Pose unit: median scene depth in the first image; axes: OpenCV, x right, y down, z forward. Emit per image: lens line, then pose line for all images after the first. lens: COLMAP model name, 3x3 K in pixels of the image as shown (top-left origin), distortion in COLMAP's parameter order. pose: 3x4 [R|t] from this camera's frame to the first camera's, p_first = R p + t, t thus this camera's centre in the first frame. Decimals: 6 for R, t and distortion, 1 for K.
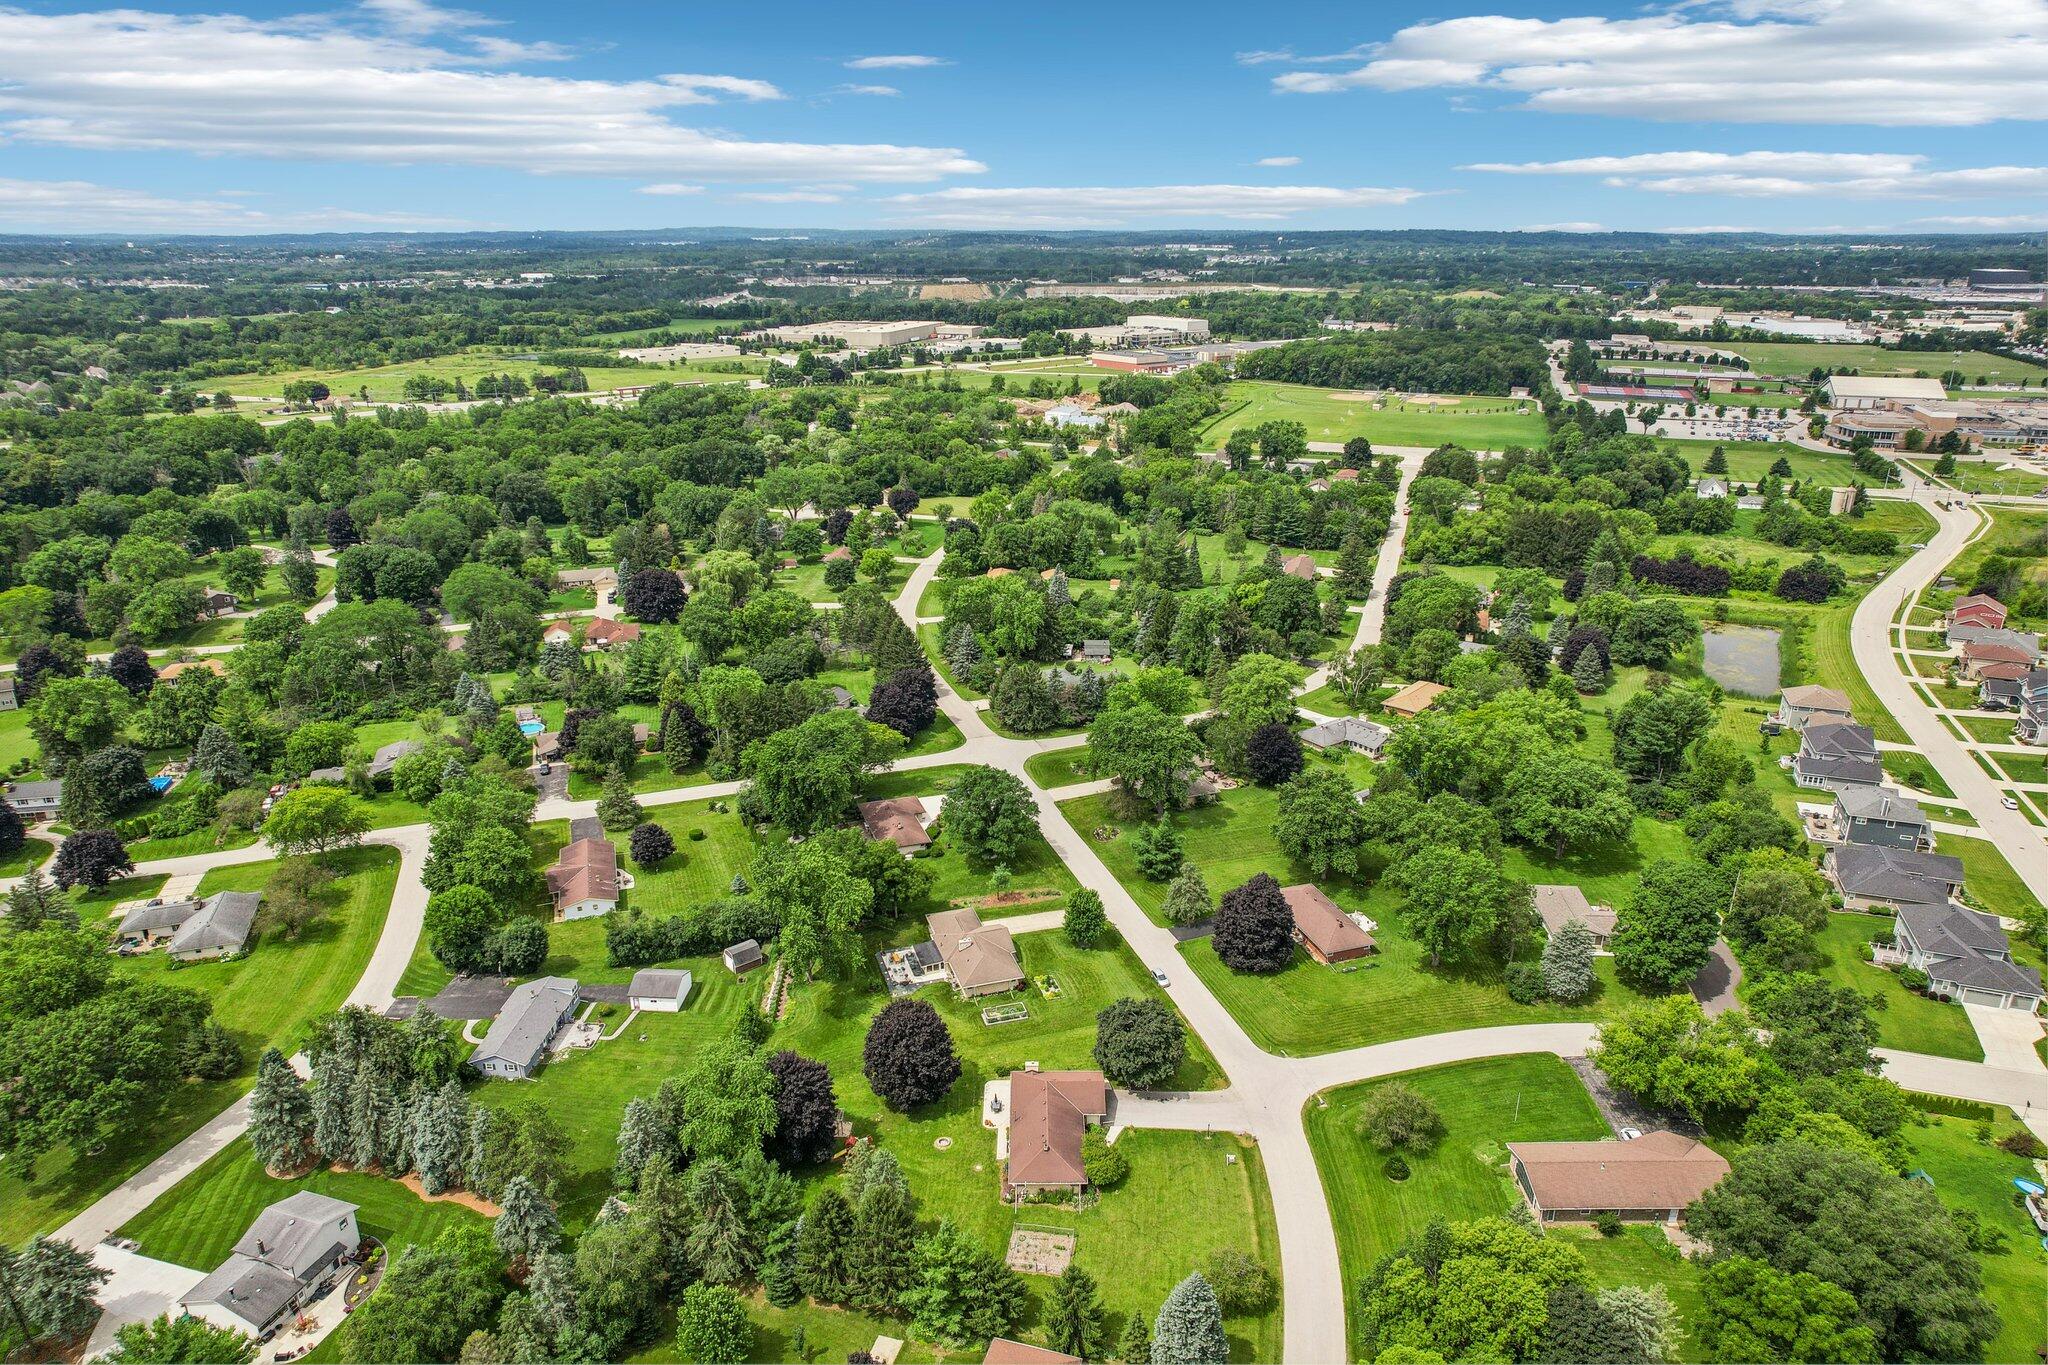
lens RADIAL K [[1313.7, 0, 1034.8], [0, 1313.7, 672.2], [0, 0, 1]] dist [-0.073323, 0.082334]
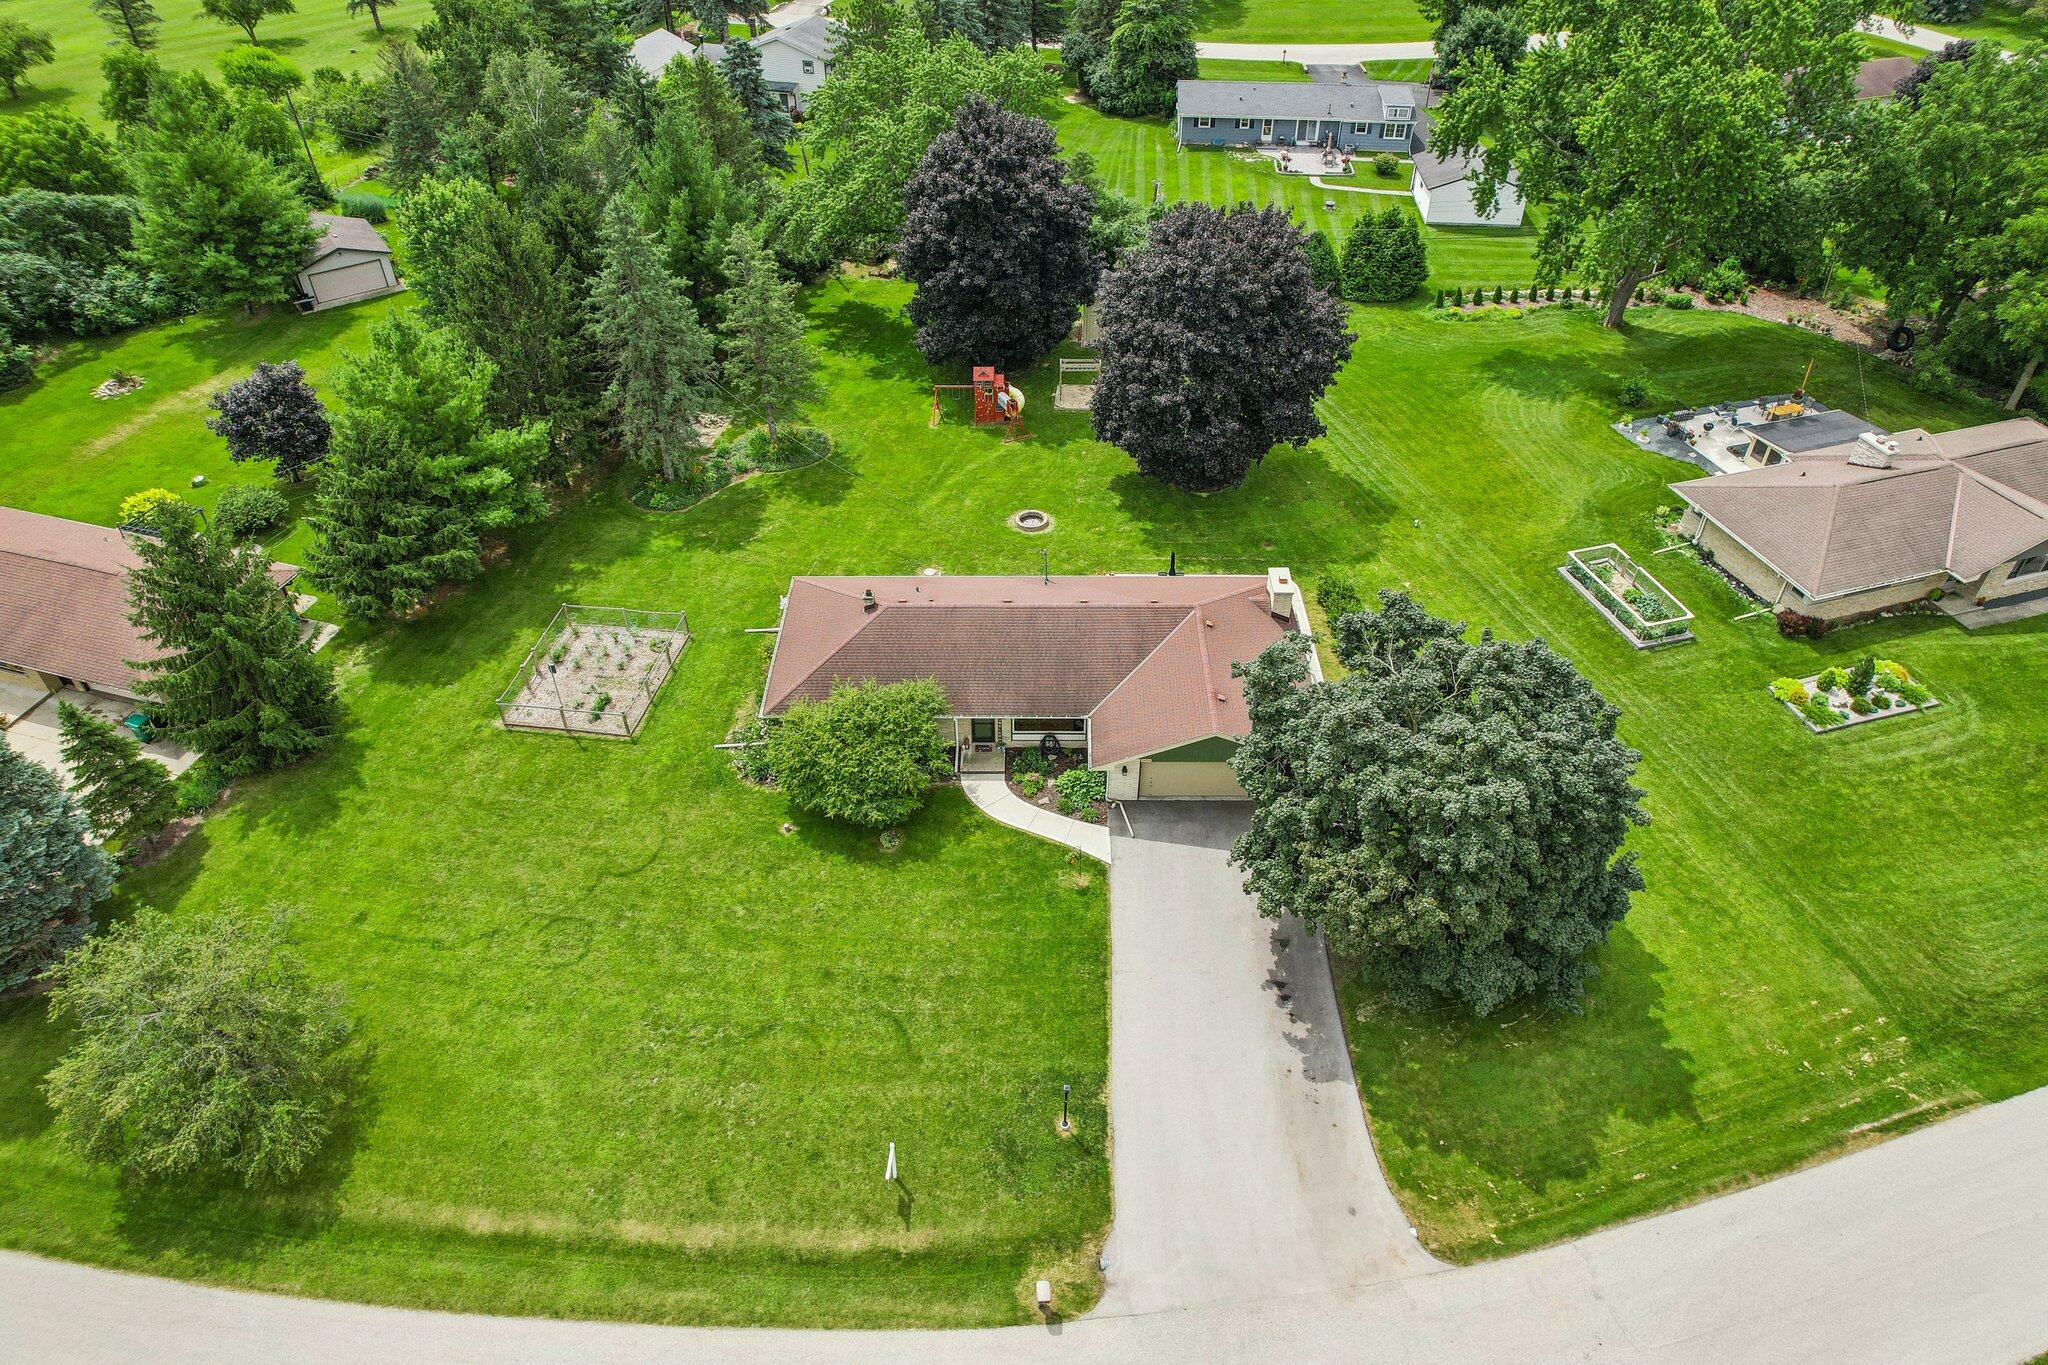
lens RADIAL K [[1326.2, 0, 1024.0], [0, 1326.2, 682.5], [0, 0, 1]] dist [-0.055661, 0.026149]
pose [[-0.008731, 0.642934, -0.765872, 0.159201], [-0.325629, 0.722326, 0.610091, 0.089177], [0.945457, 0.254717, 0.203051, 0.546440]]
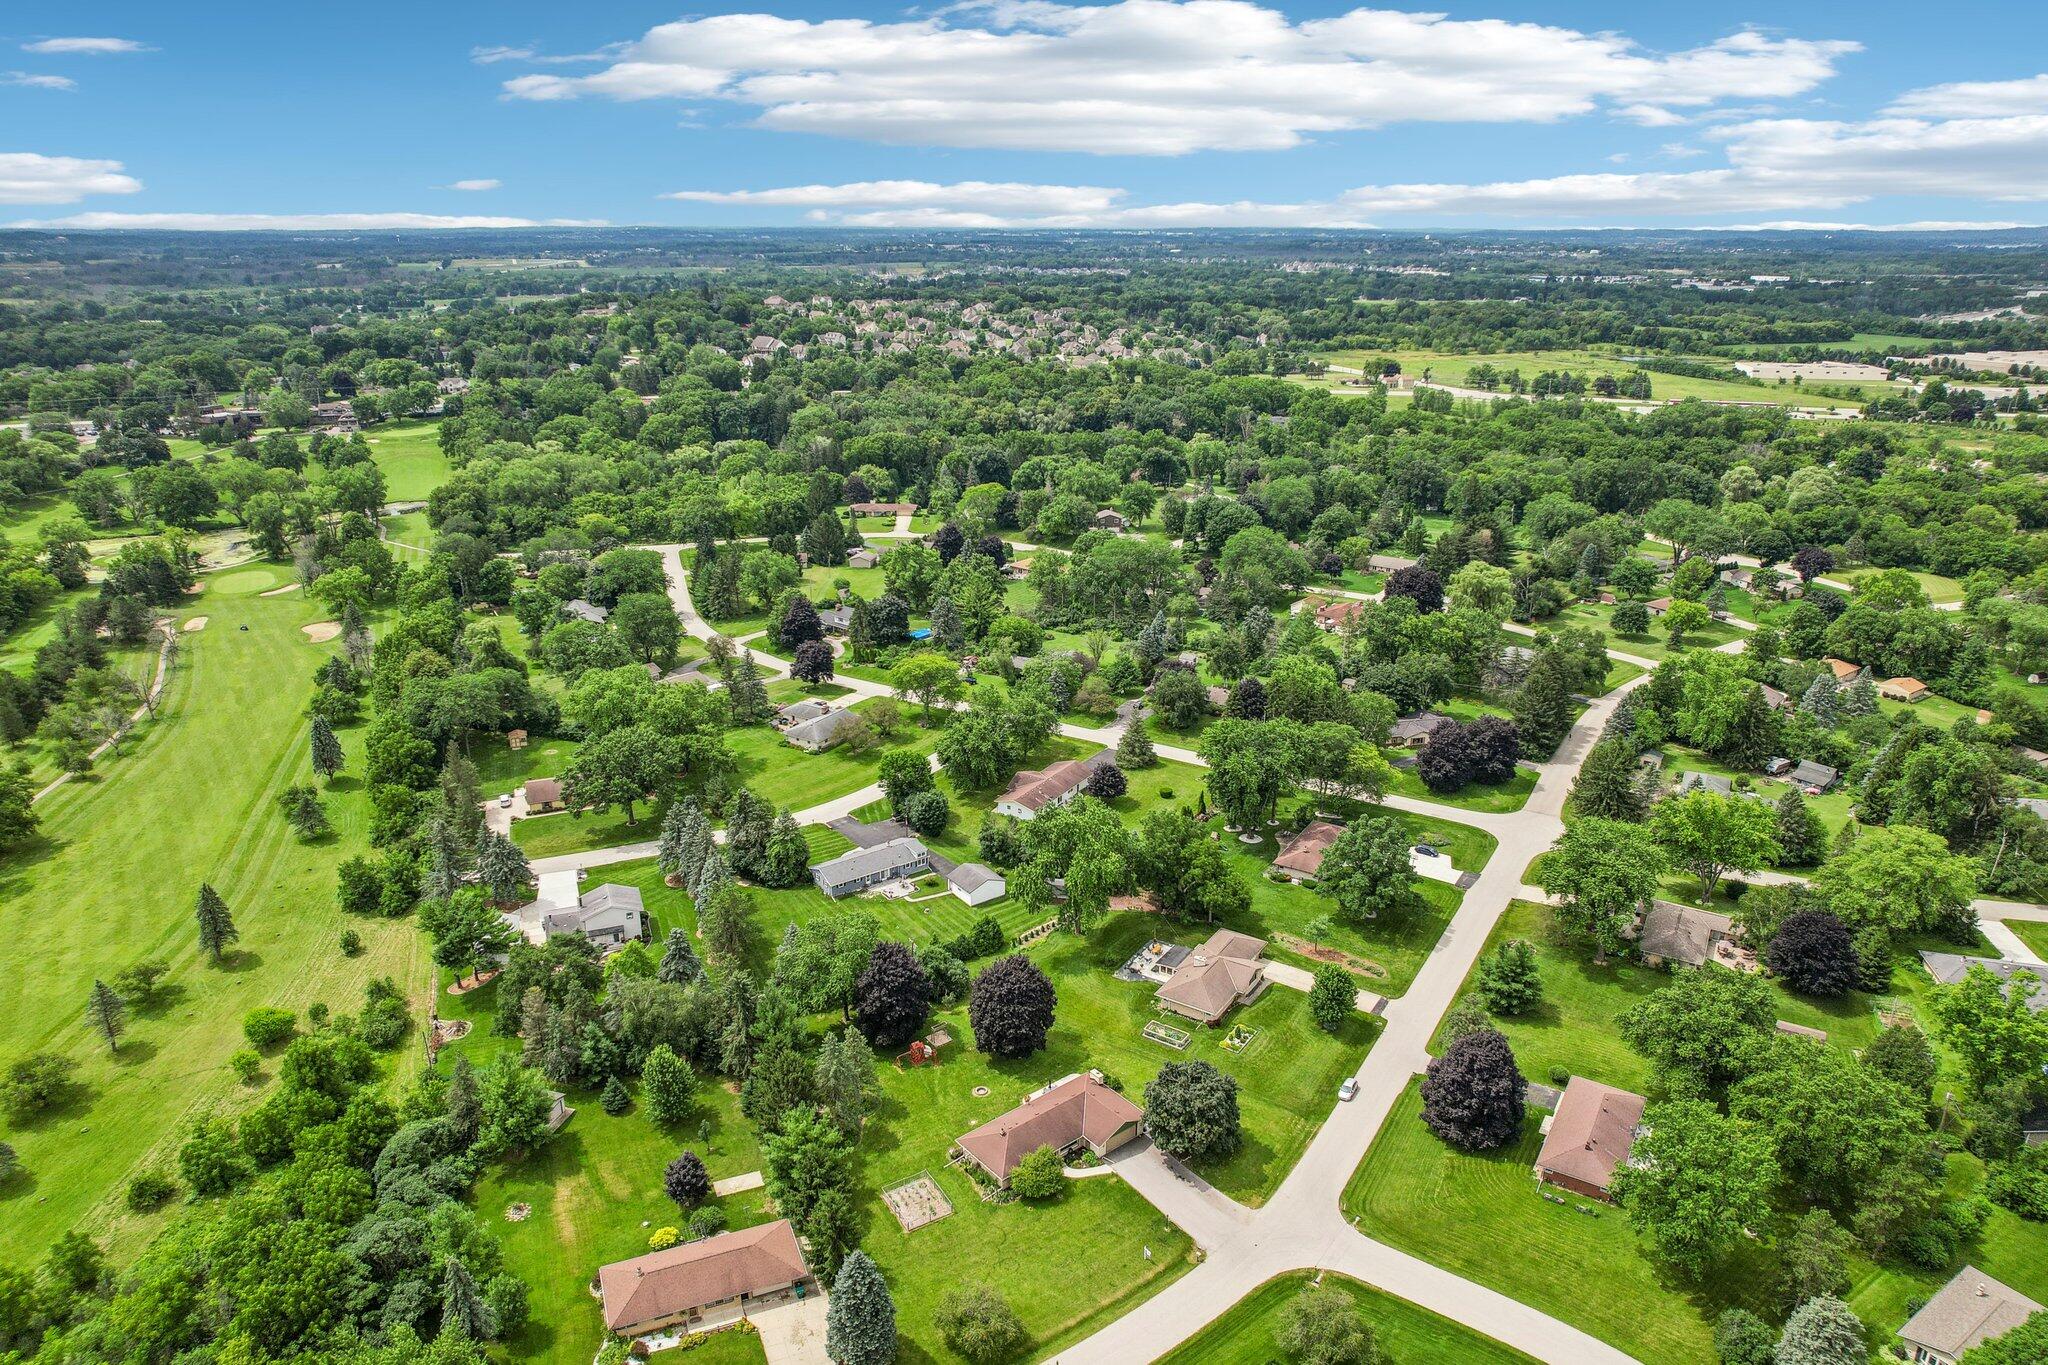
lens RADIAL K [[1326.2, 0, 1024.0], [0, 1326.2, 682.5], [0, 0, 1]] dist [-0.055661, 0.026149]
pose [[0.629404, 0.261413, -0.731788, 0.379304], [-0.256640, 0.958805, 0.121776, -0.054892], [0.733476, 0.111160, 0.670564, 0.161677]]
